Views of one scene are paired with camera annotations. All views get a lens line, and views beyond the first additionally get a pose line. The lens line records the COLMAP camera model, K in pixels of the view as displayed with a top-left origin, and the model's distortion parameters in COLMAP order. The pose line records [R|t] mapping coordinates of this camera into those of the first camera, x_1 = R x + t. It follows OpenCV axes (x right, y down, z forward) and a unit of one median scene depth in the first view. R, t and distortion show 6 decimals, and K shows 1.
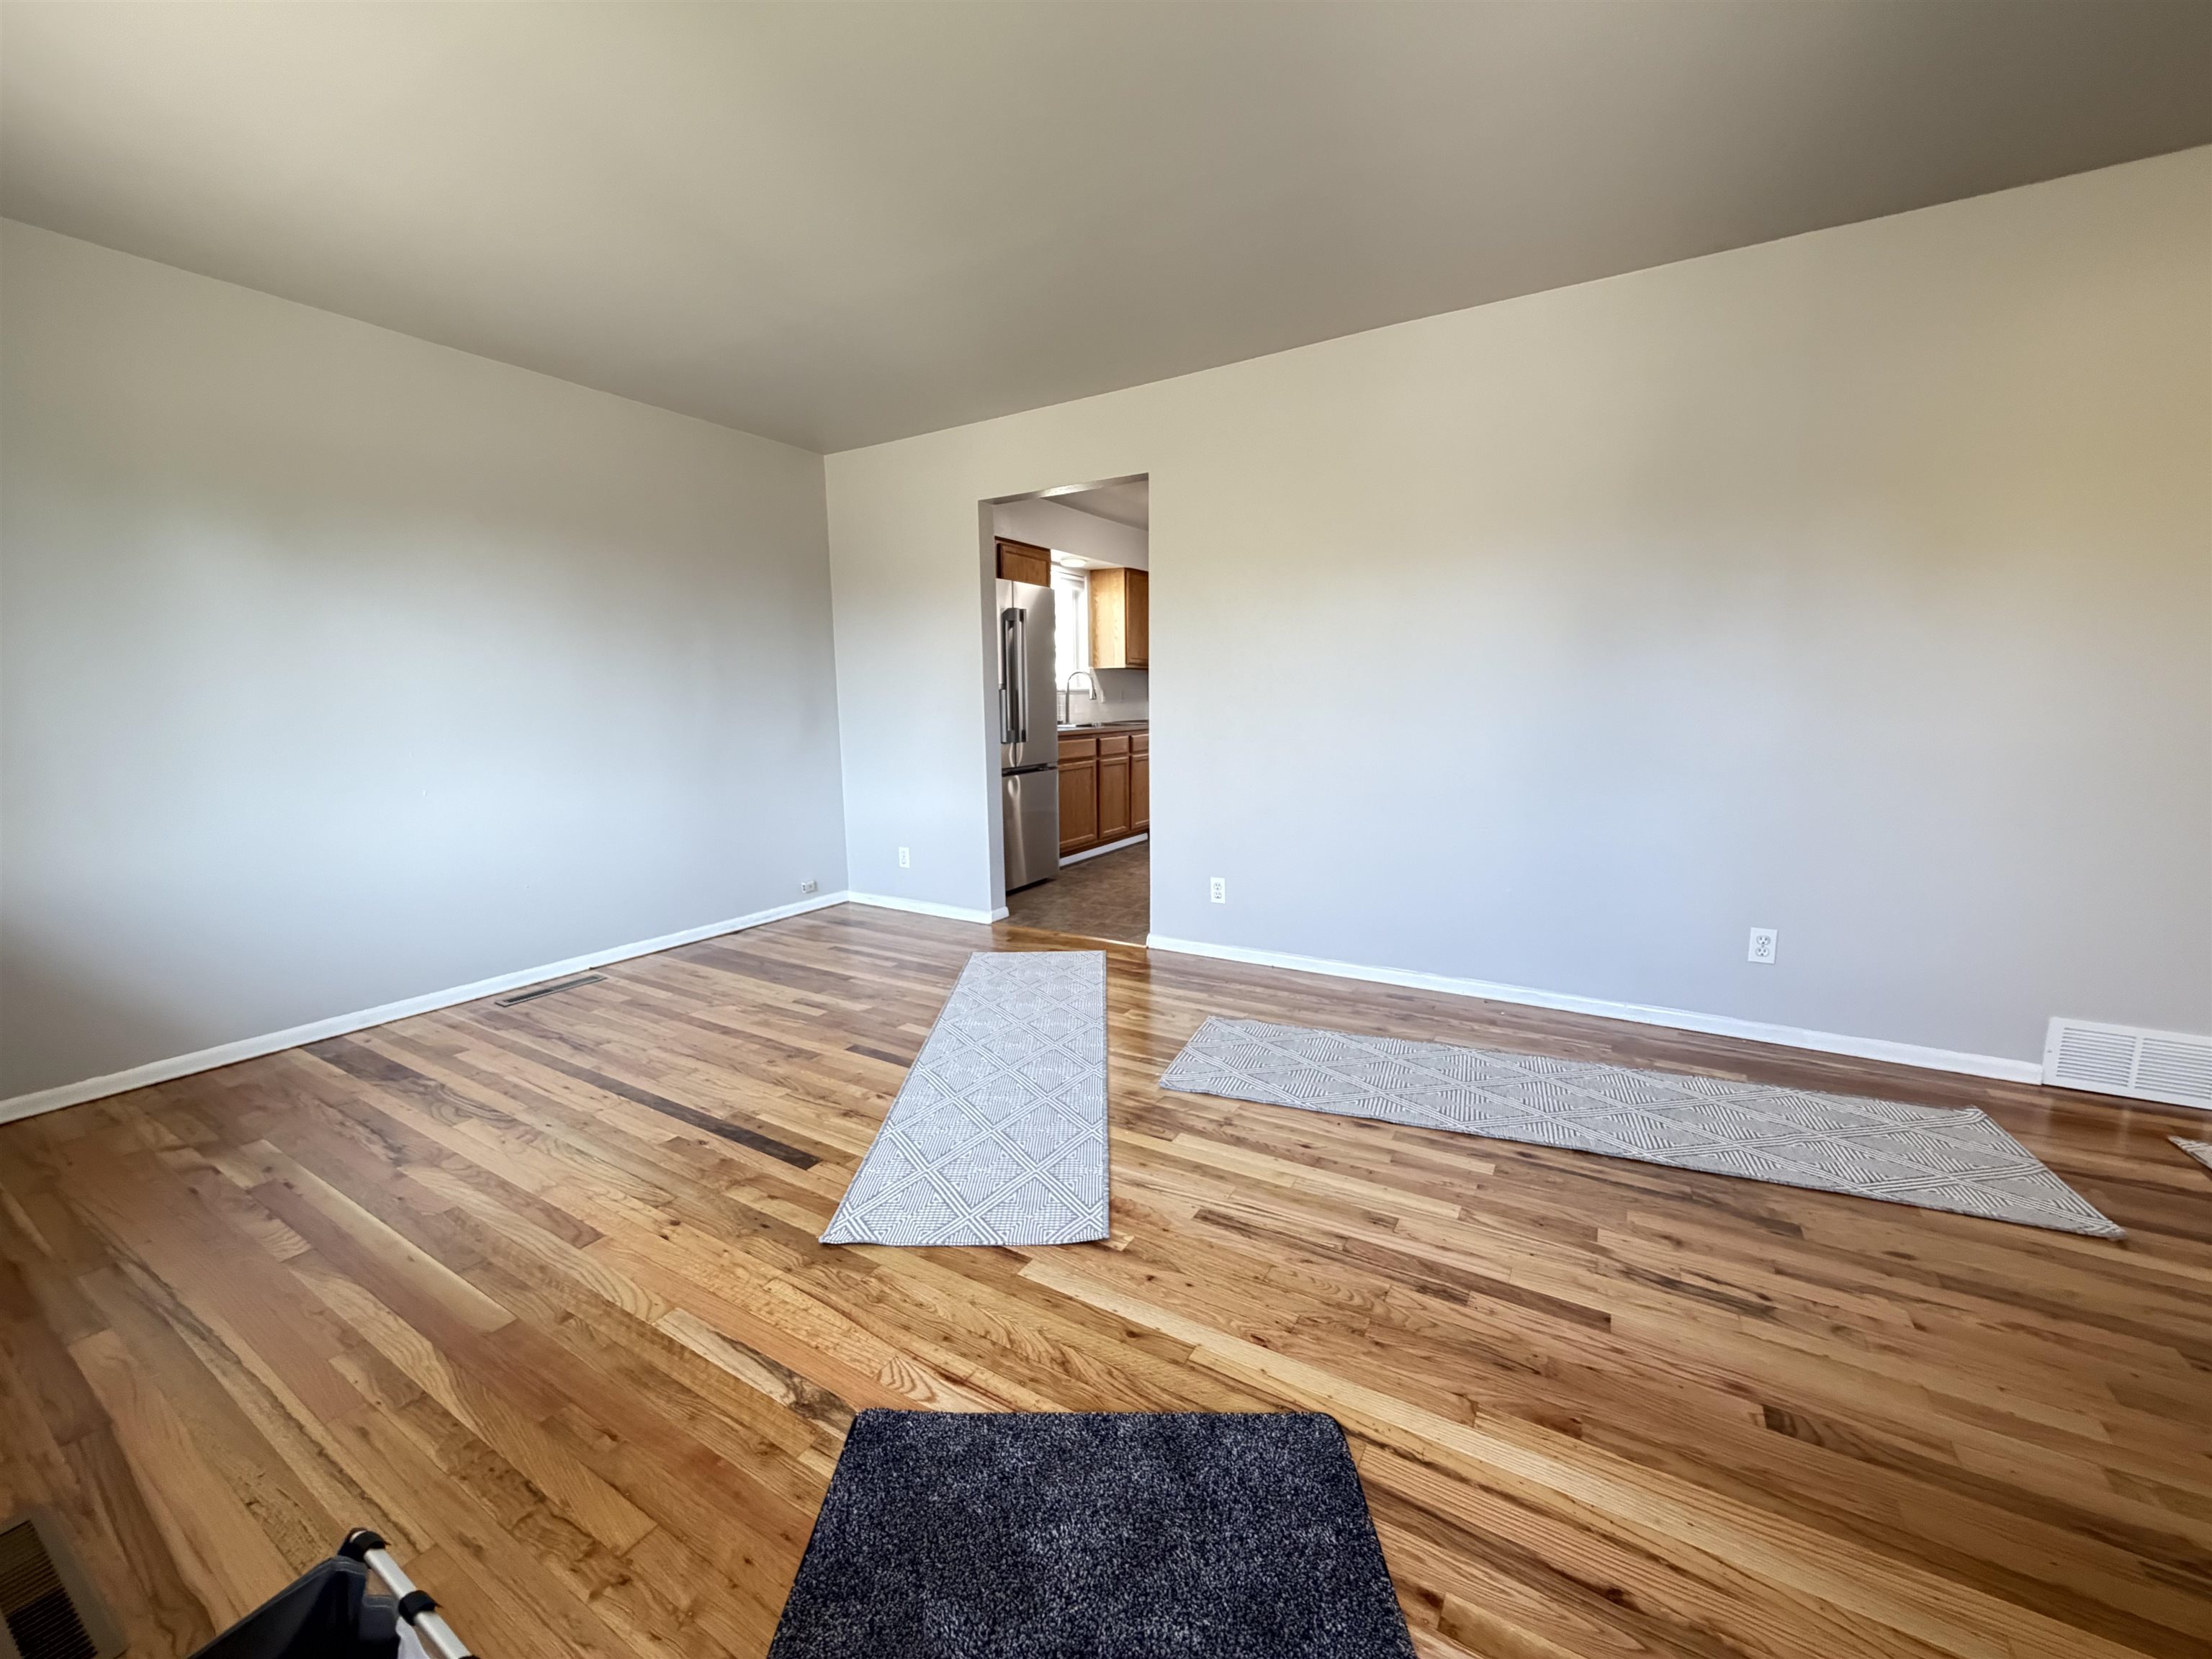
lens RADIAL K [[880.9, 0, 1096.7], [0, 880.9, 830.4], [0, 0, 1]] dist [-0.001245, -0.000617]
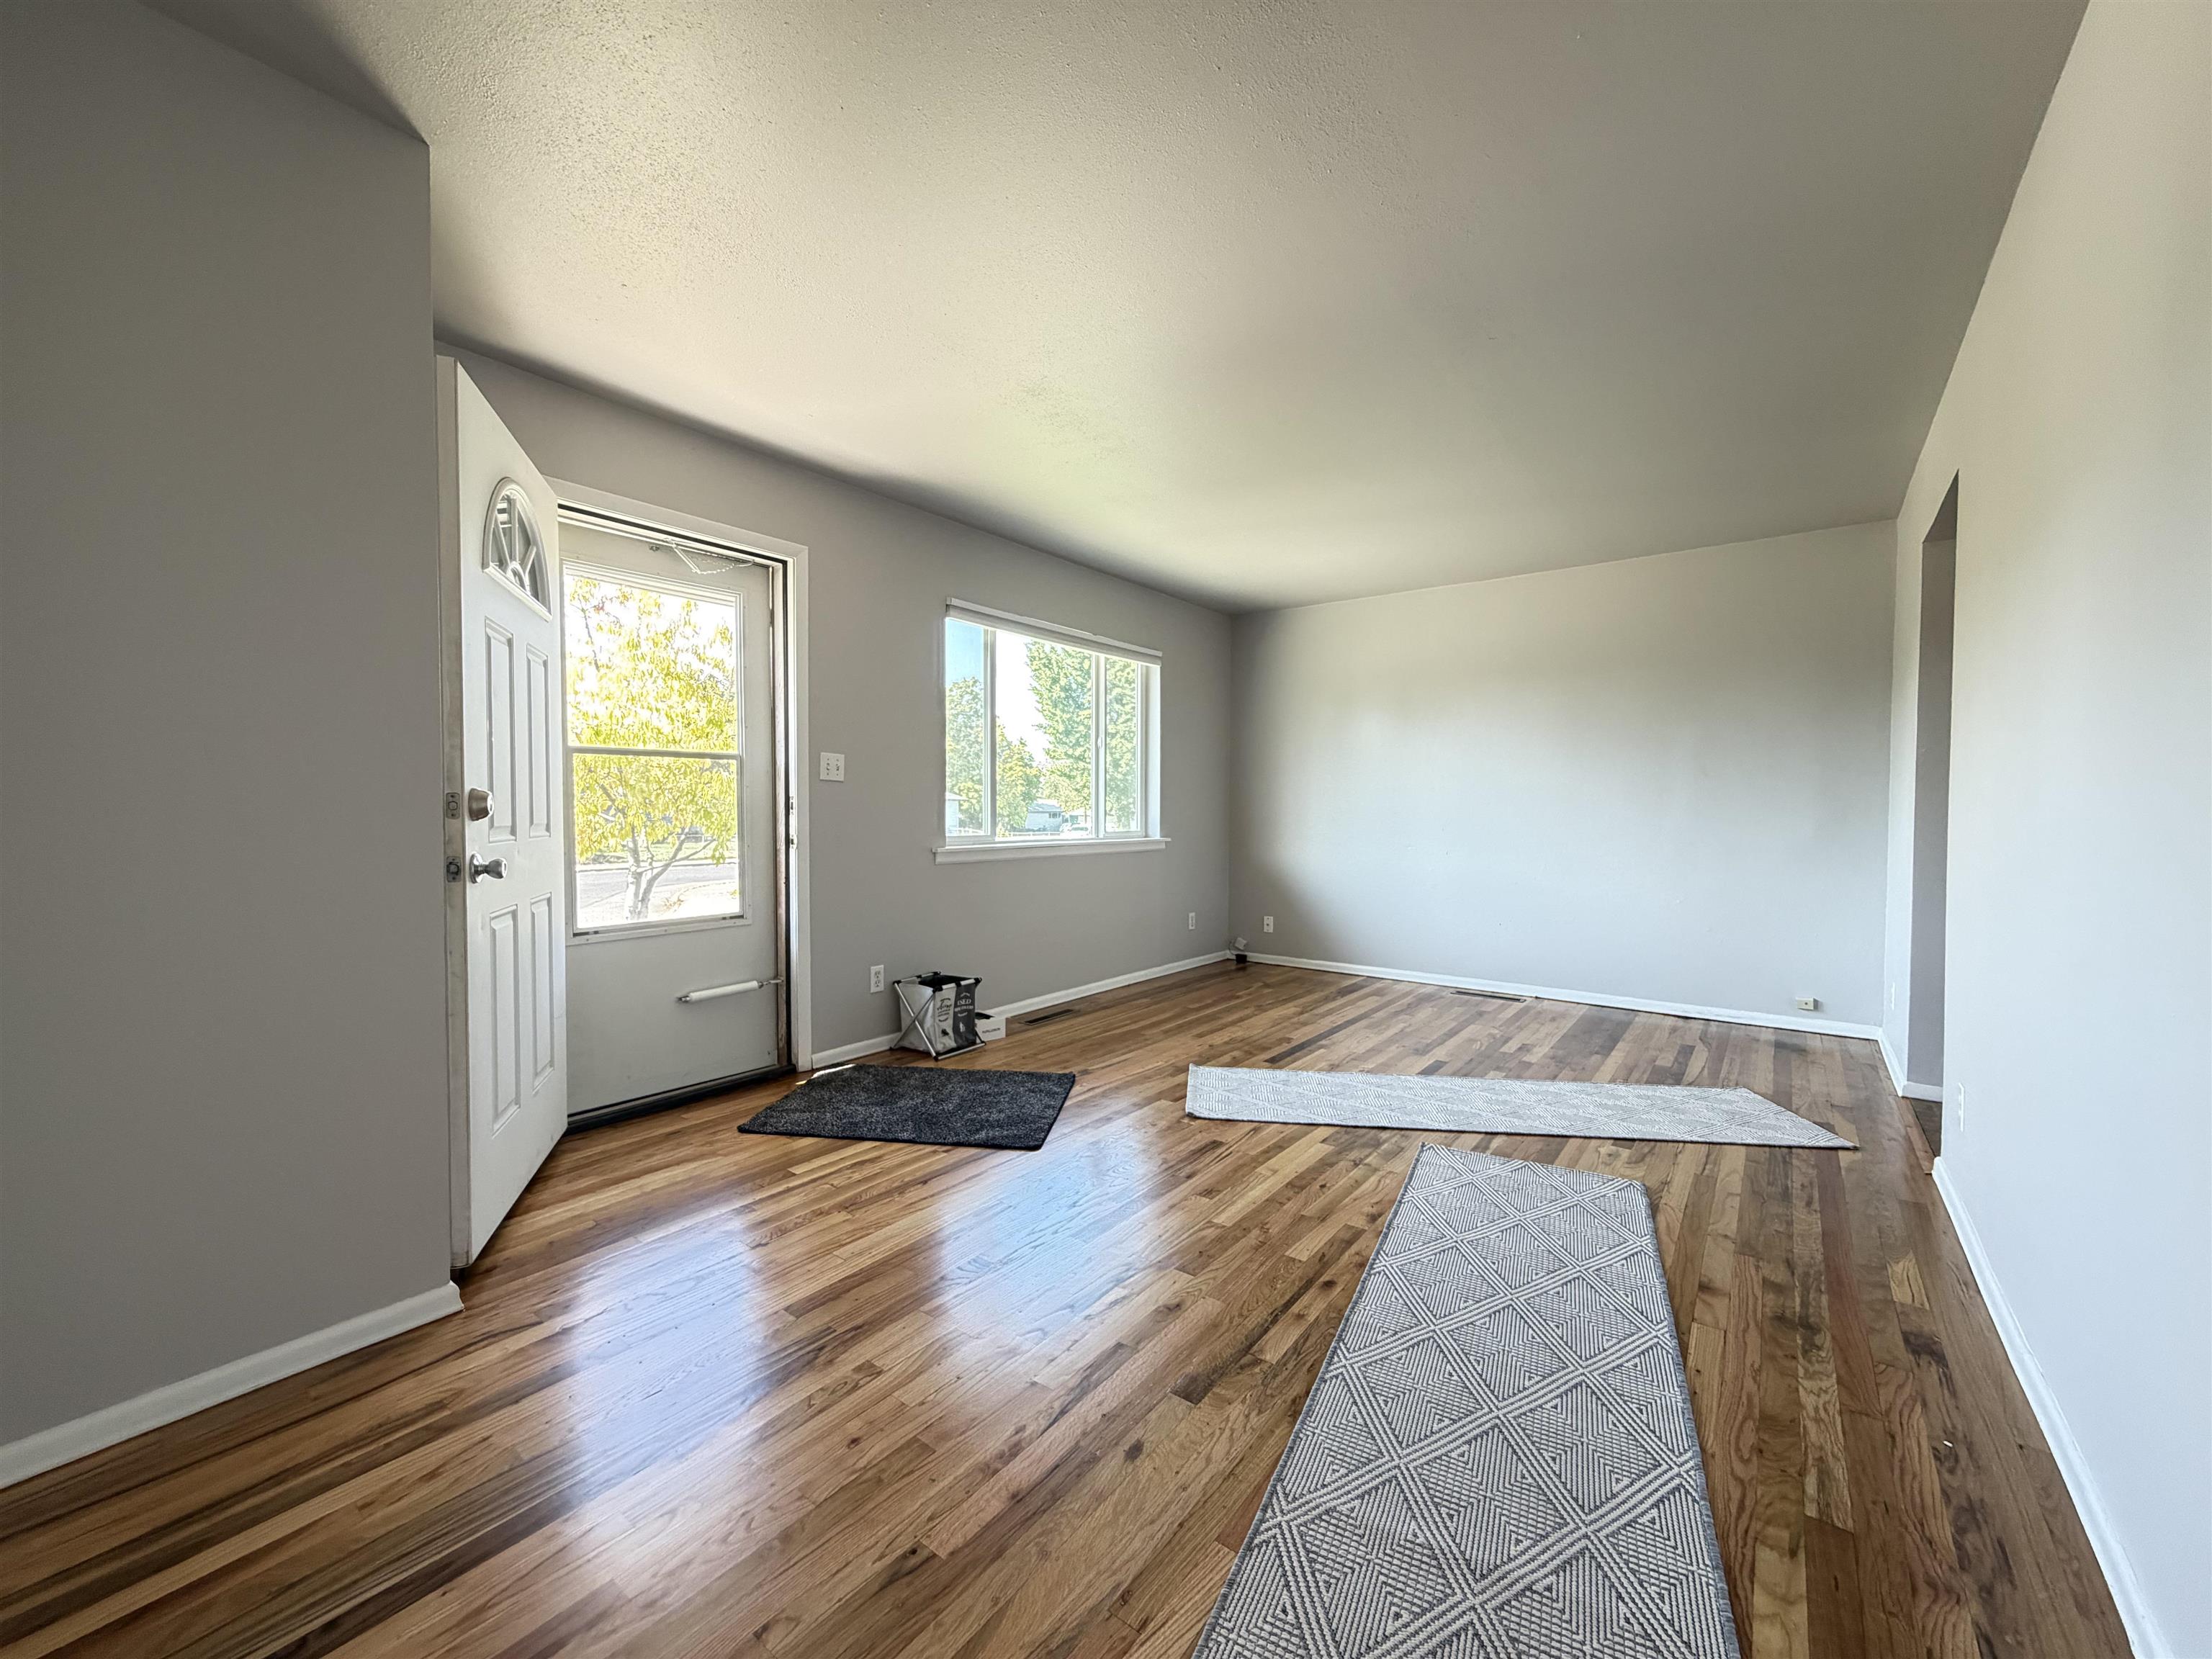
lens RADIAL K [[880.9, 0, 1096.7], [0, 880.9, 830.4], [0, 0, 1]] dist [-0.001245, -0.000617]
pose [[-0.116256, 0.039009, -0.992453, 1.410863], [-0.148671, 0.987287, 0.056221, -0.115388], [0.982029, 0.154085, -0.108979, 0.787850]]
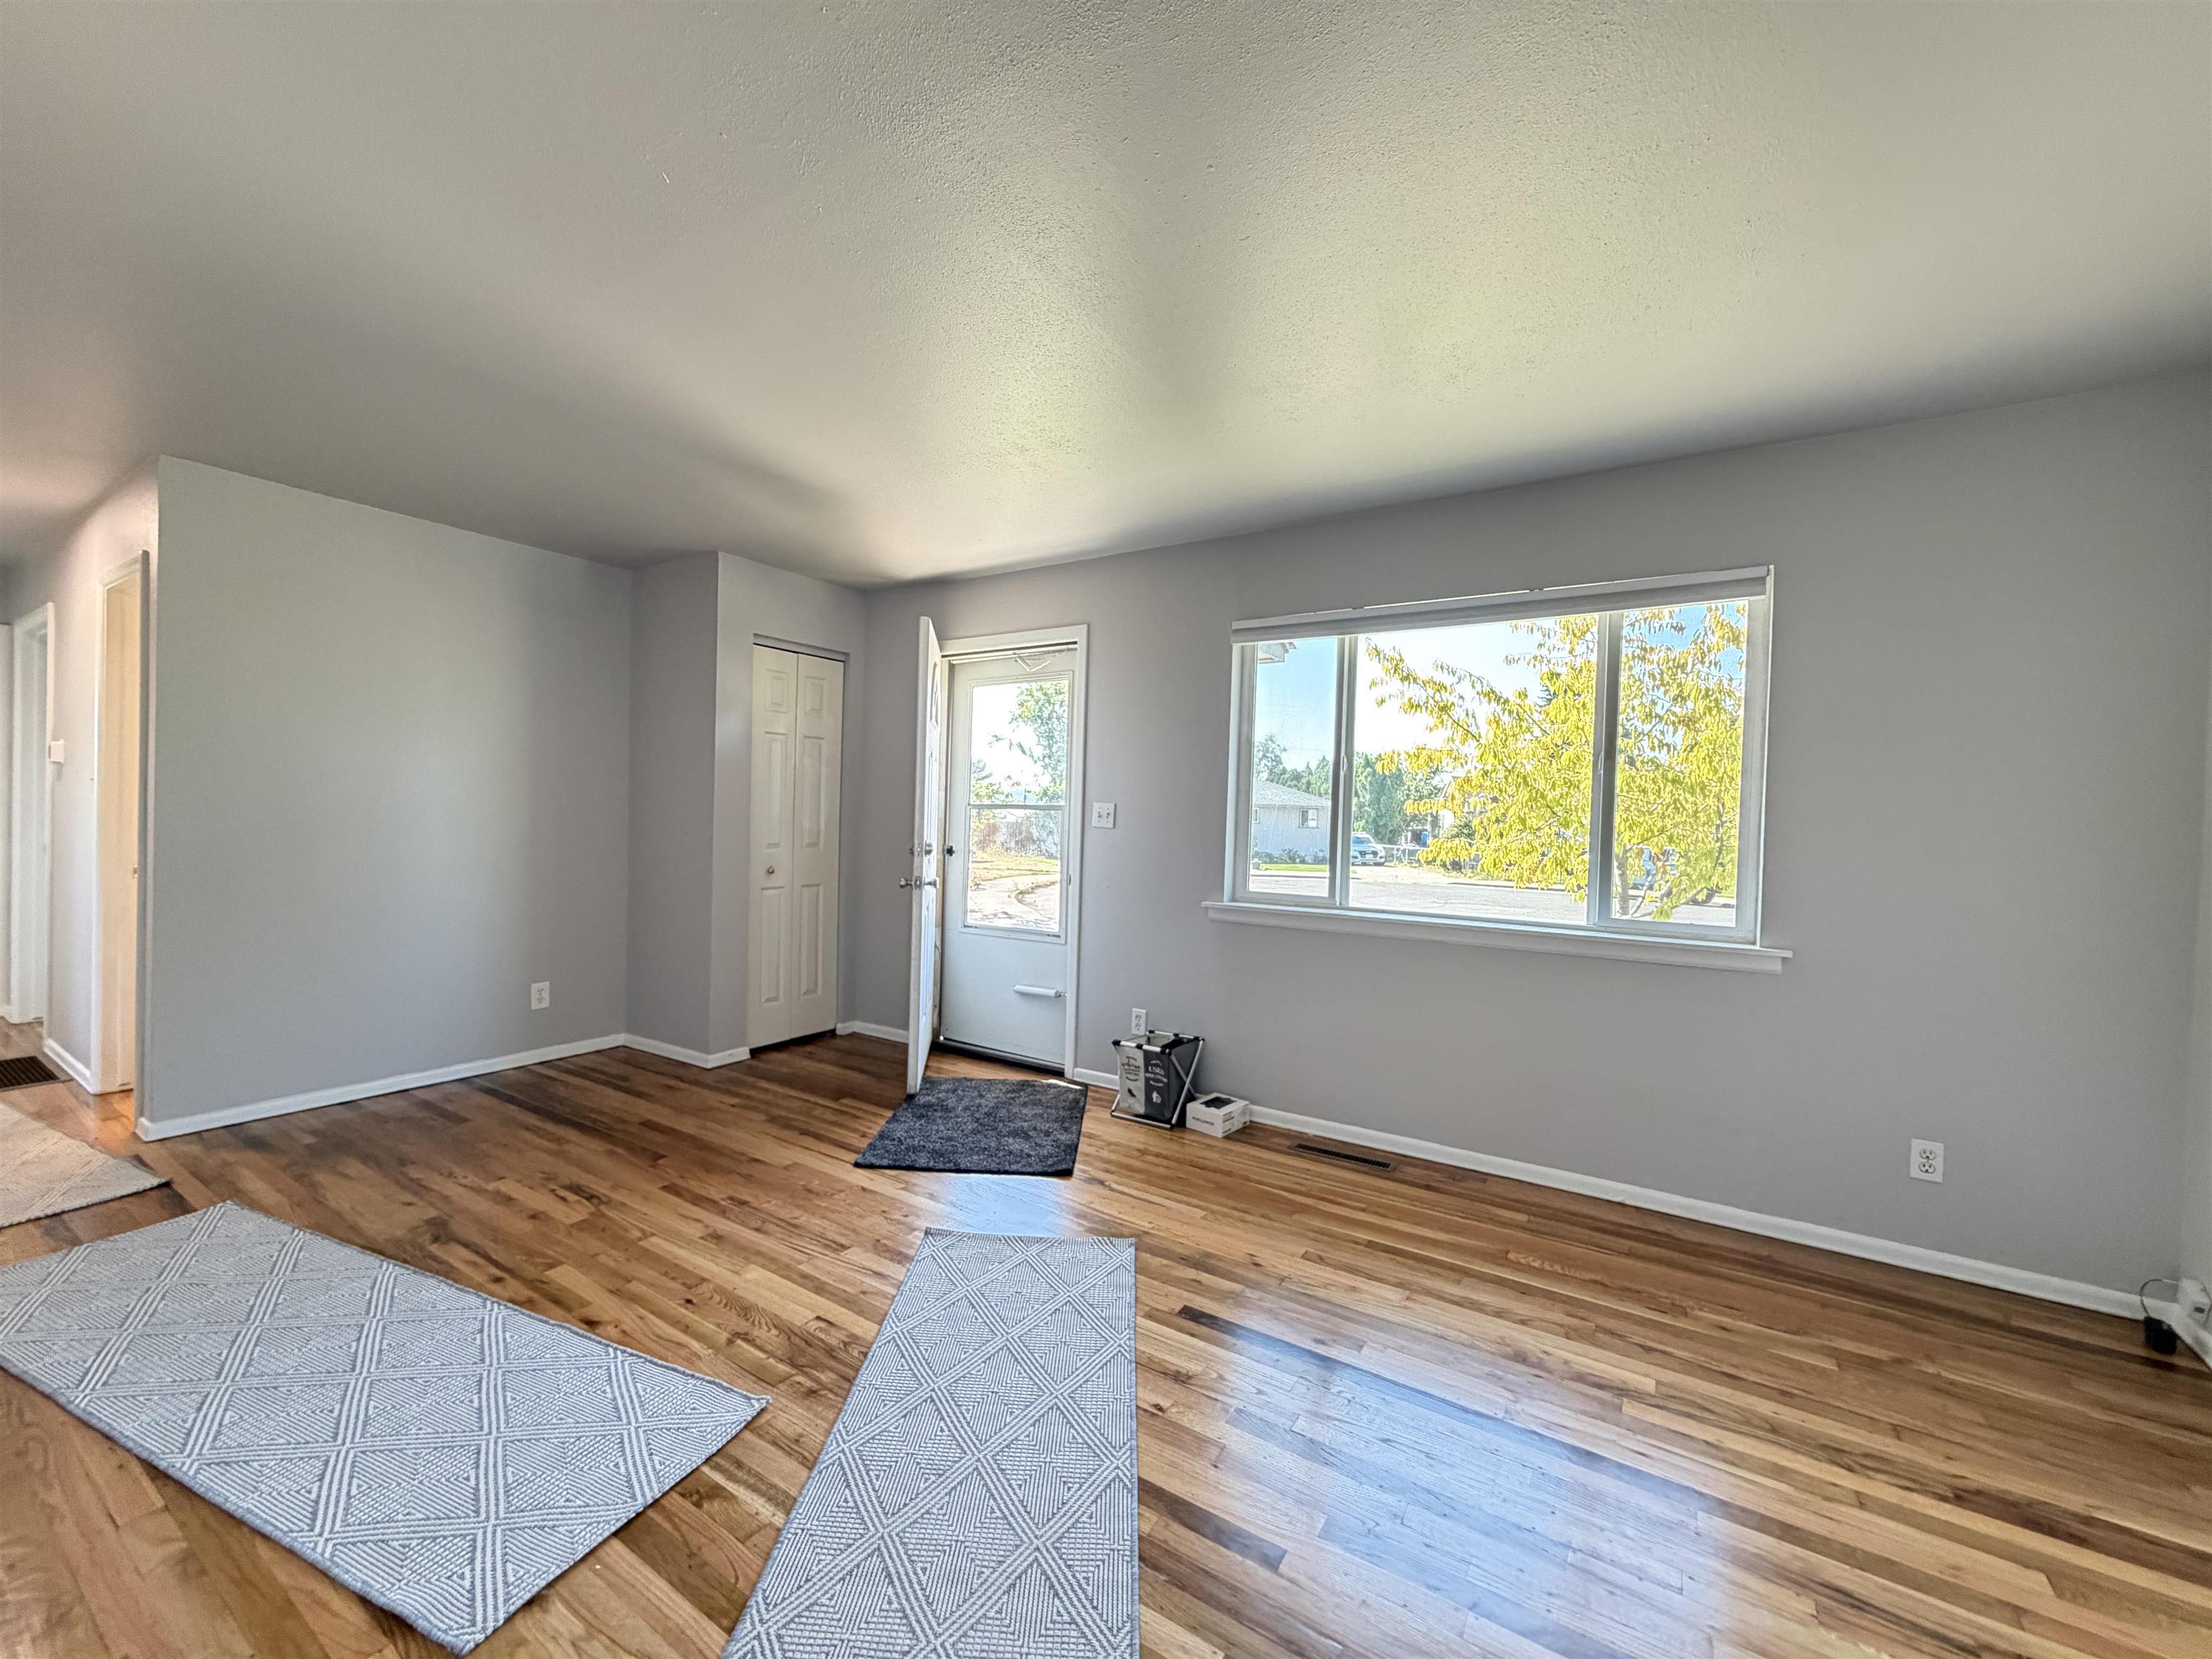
lens RADIAL K [[880.9, 0, 1096.7], [0, 880.9, 830.4], [0, 0, 1]] dist [-0.001245, -0.000617]
pose [[-0.999525, -0.015576, 0.026577, -0.242151], [-0.011021, 0.986457, 0.163648, -0.334621], [-0.028766, 0.163278, -0.986161, 1.919214]]
